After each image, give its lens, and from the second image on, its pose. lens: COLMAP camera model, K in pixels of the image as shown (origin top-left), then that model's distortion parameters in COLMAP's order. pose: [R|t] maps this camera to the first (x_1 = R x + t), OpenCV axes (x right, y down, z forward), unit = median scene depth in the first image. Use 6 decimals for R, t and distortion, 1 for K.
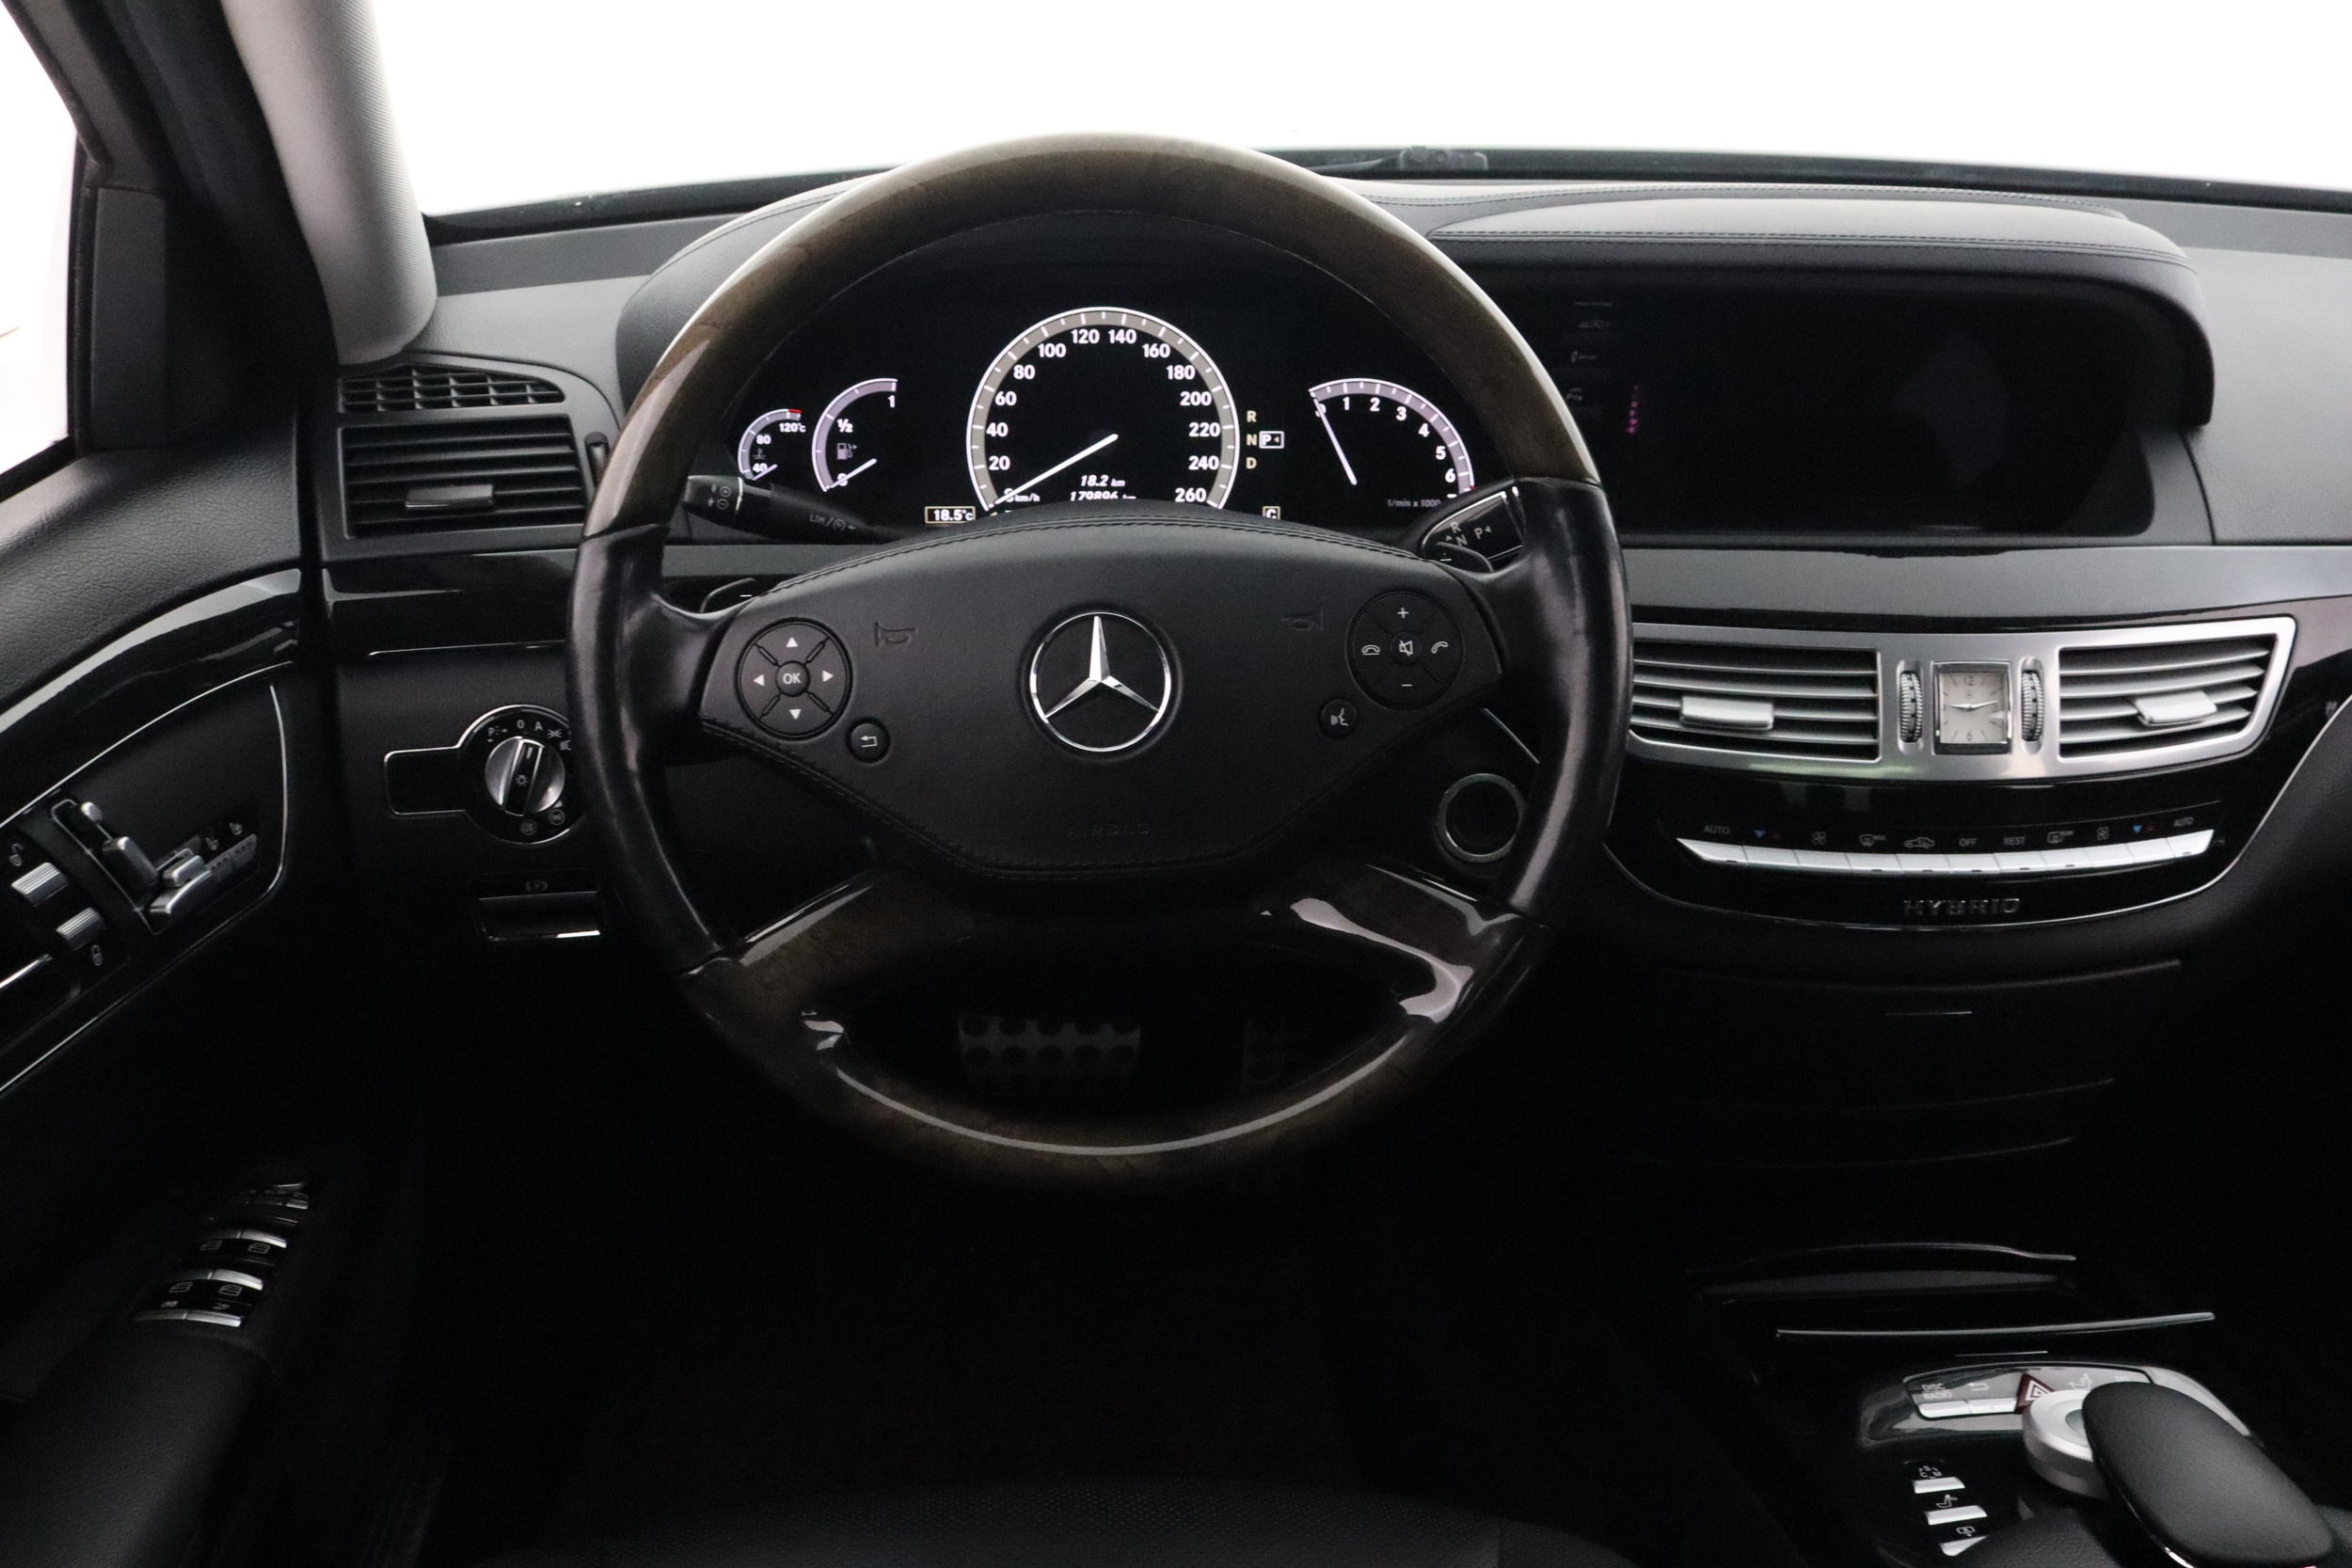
lens RADIAL K [[2270.7, 0, 1116.7], [0, 2270.7, 804.8], [0, 0, 1]] dist [-0.109722, 0.000000]
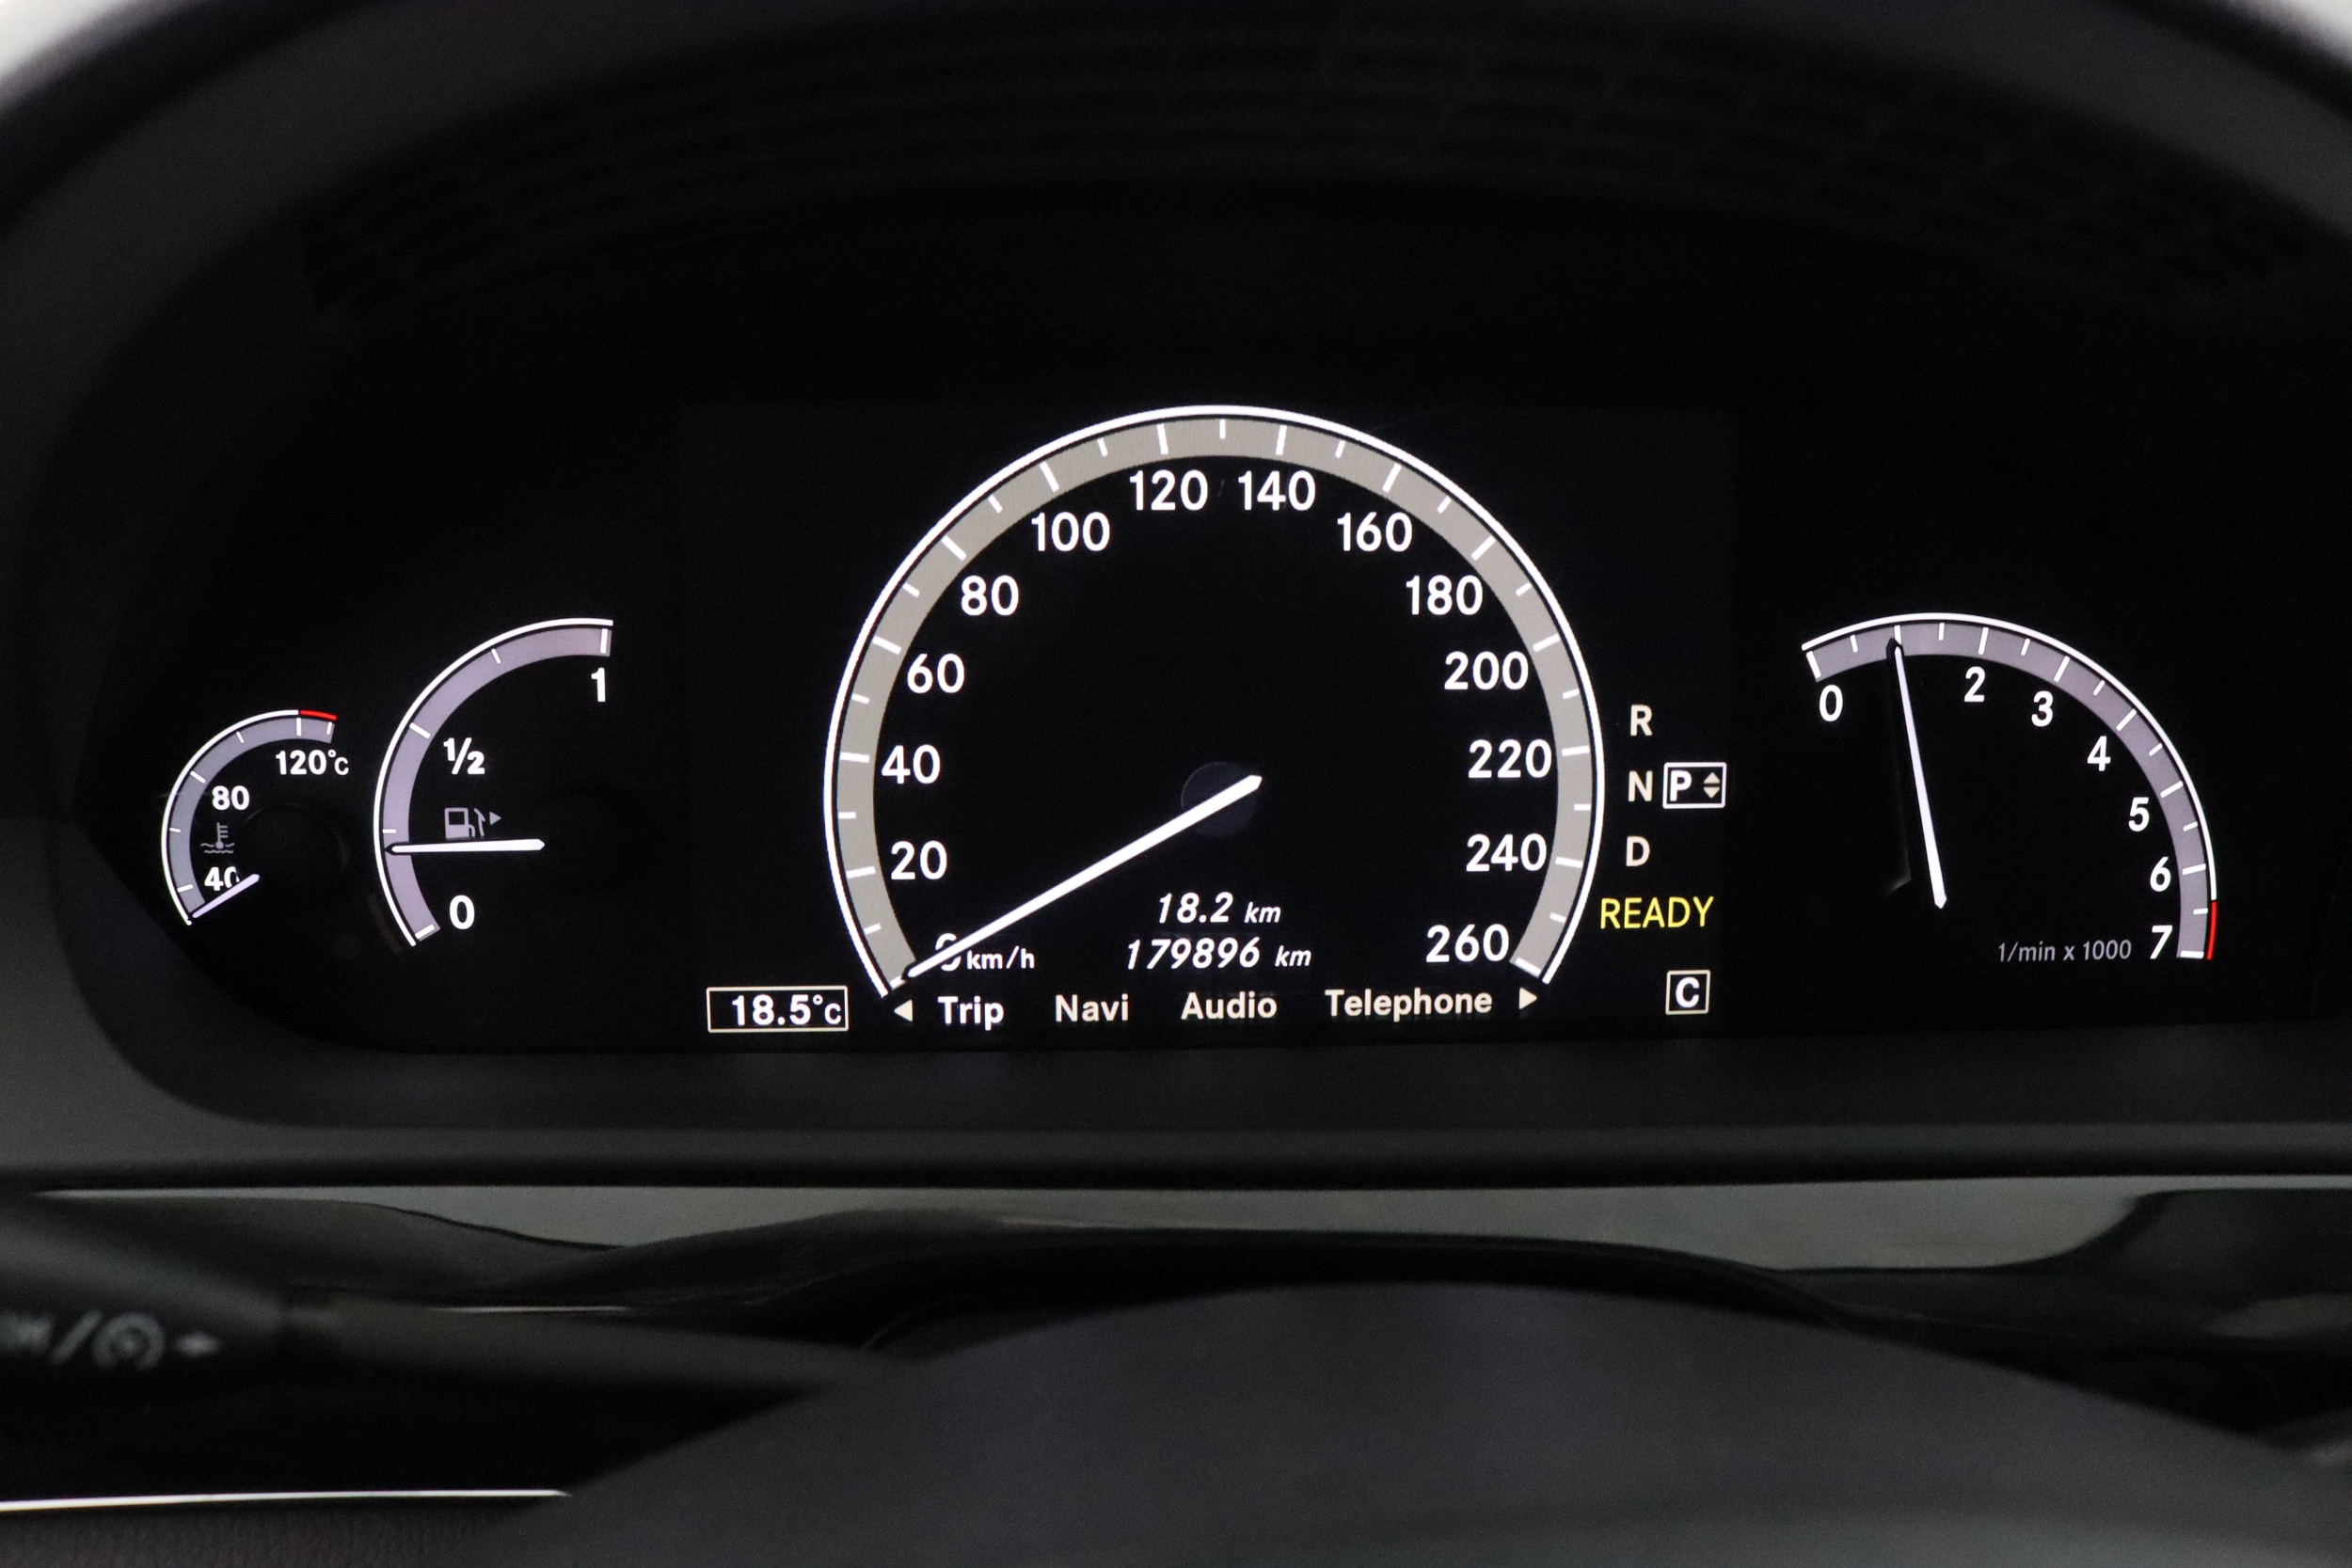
lens RADIAL K [[1991.7, 0, 1161.7], [0, 1991.7, 806.8], [0, 0, 1]] dist [-0.146193, 0.106956]
pose [[0.999418, -0.007277, 0.033327, -0.025400], [0.009768, 0.997120, -0.075208, -0.137918], [-0.032684, 0.075490, 0.996611, 0.707993]]
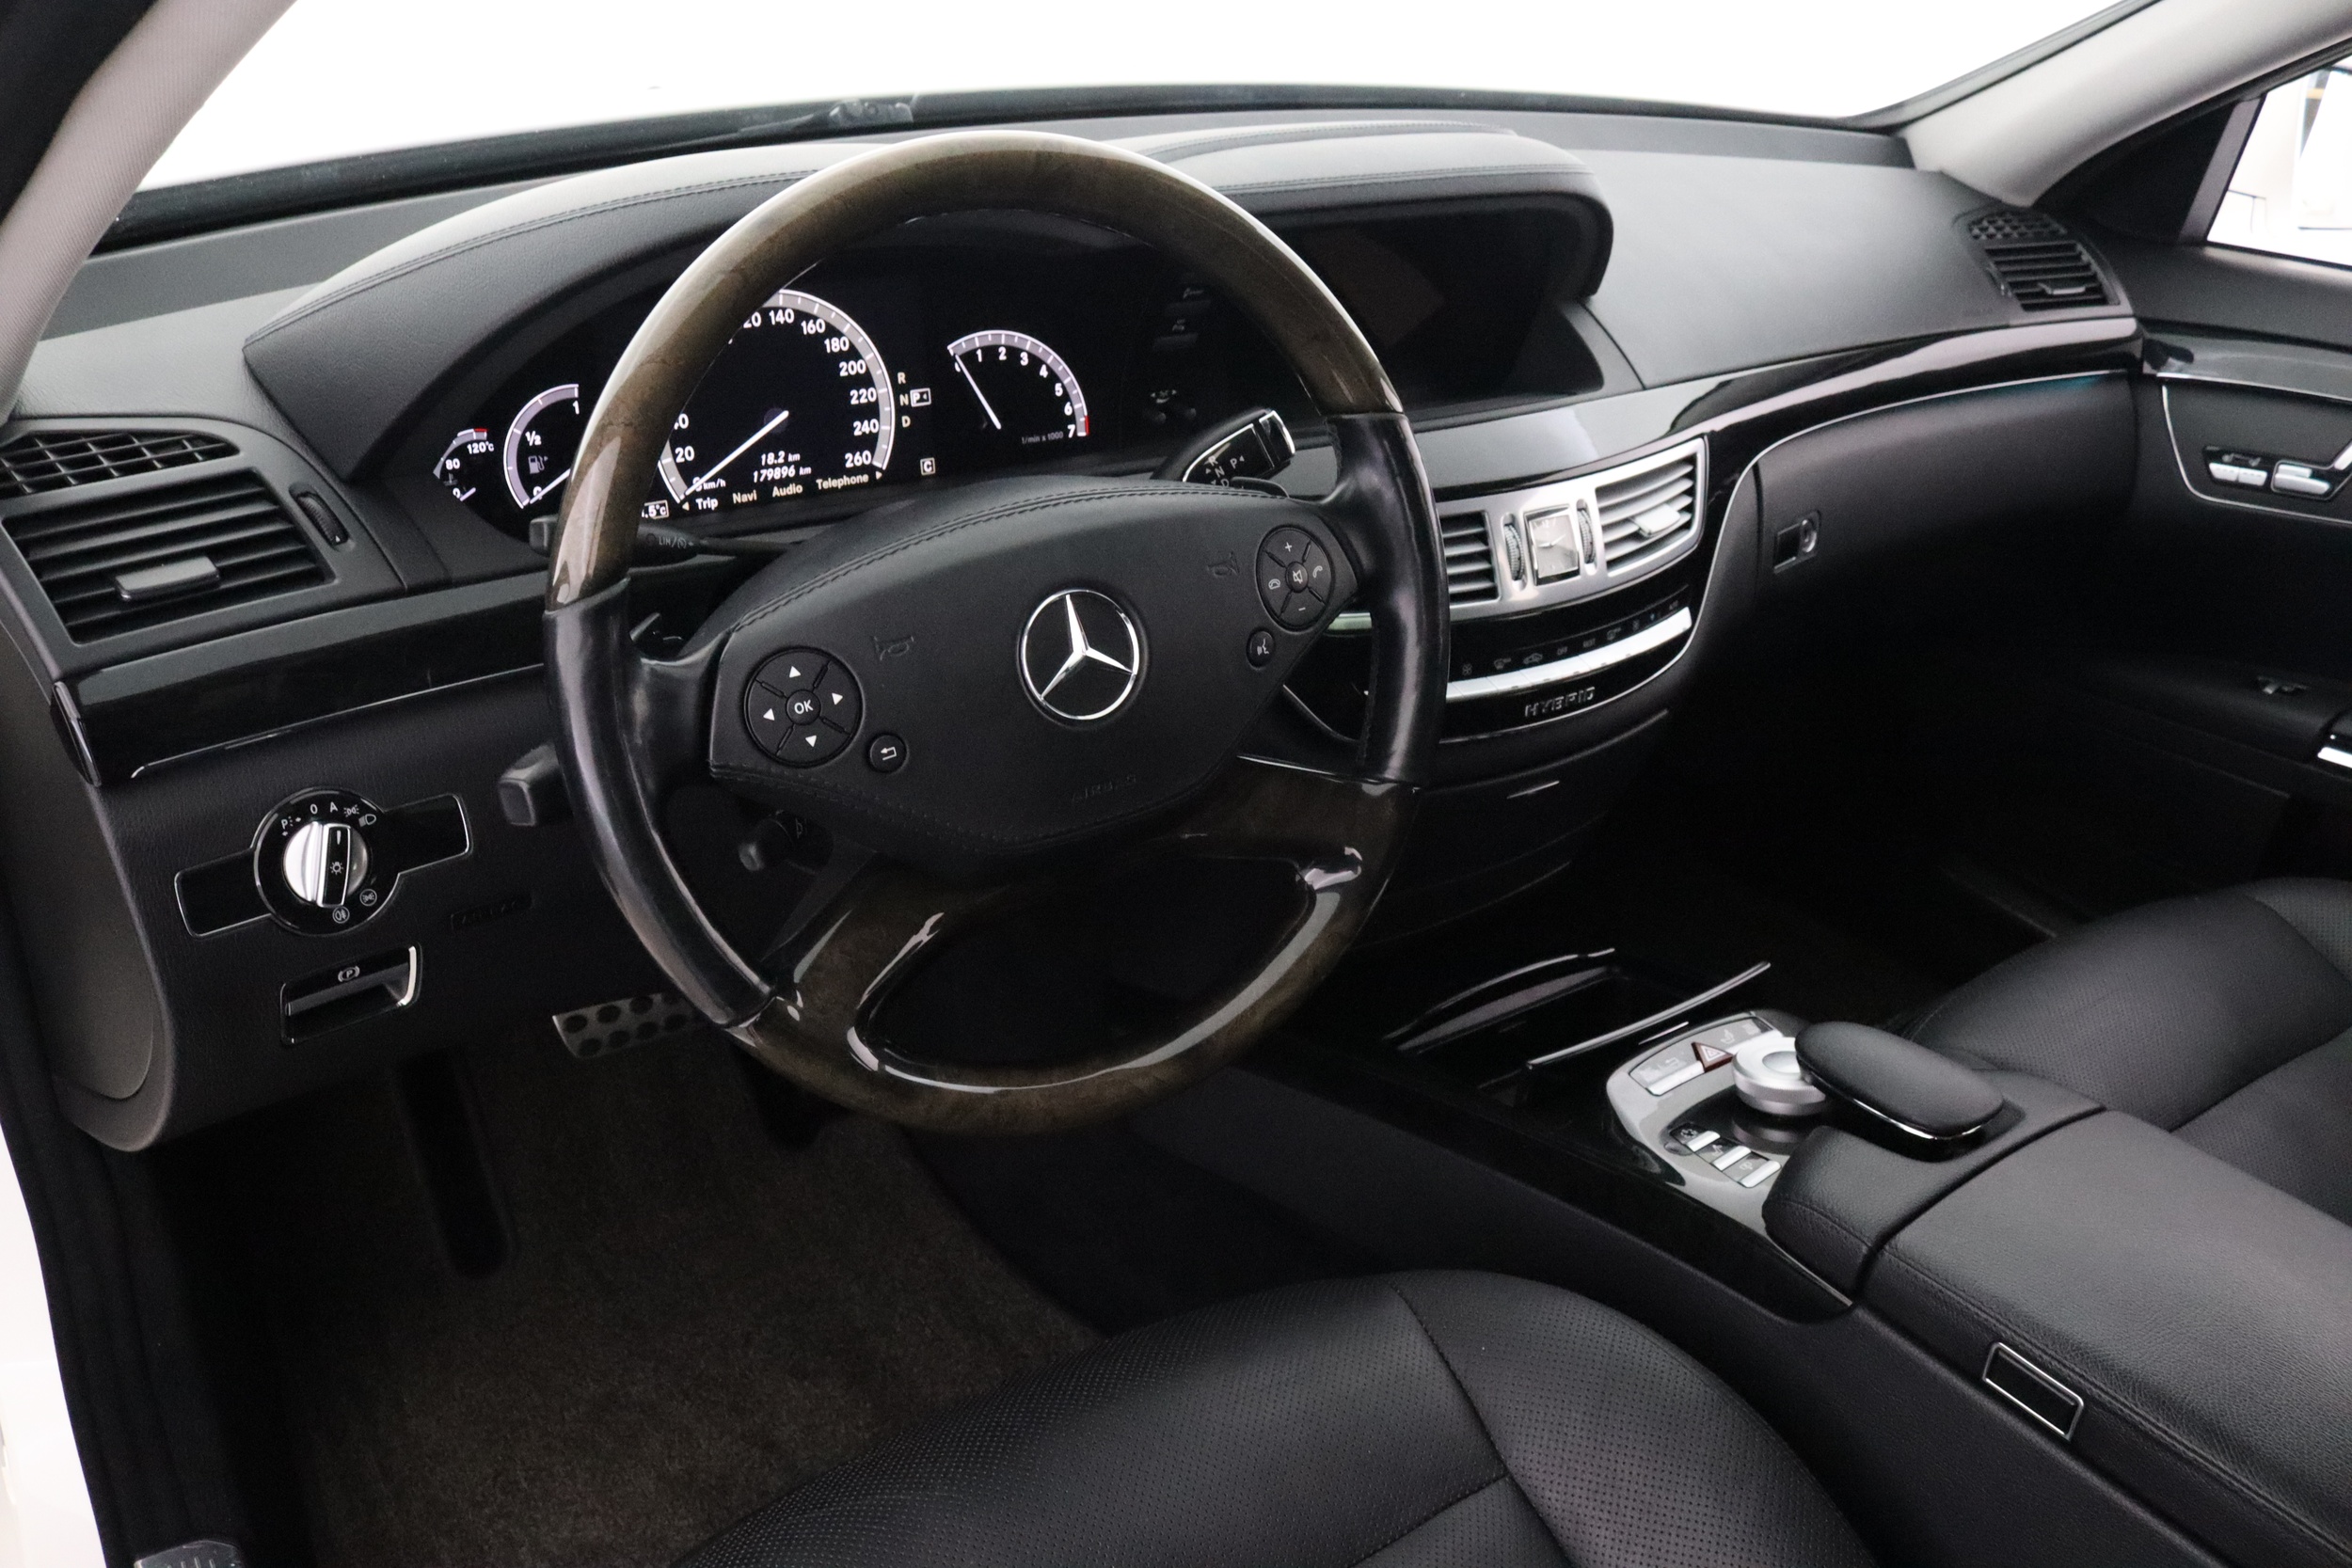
lens RADIAL K [[1991.7, 0, 1158.0], [0, 1991.7, 787.5], [0, 0, 1]] dist [-0.146193, 0.106956]
pose [[0.852490, -0.212478, 0.477612, -0.328679], [0.175717, 0.976977, 0.120995, -0.075379], [-0.492325, -0.019223, 0.870199, 0.126486]]
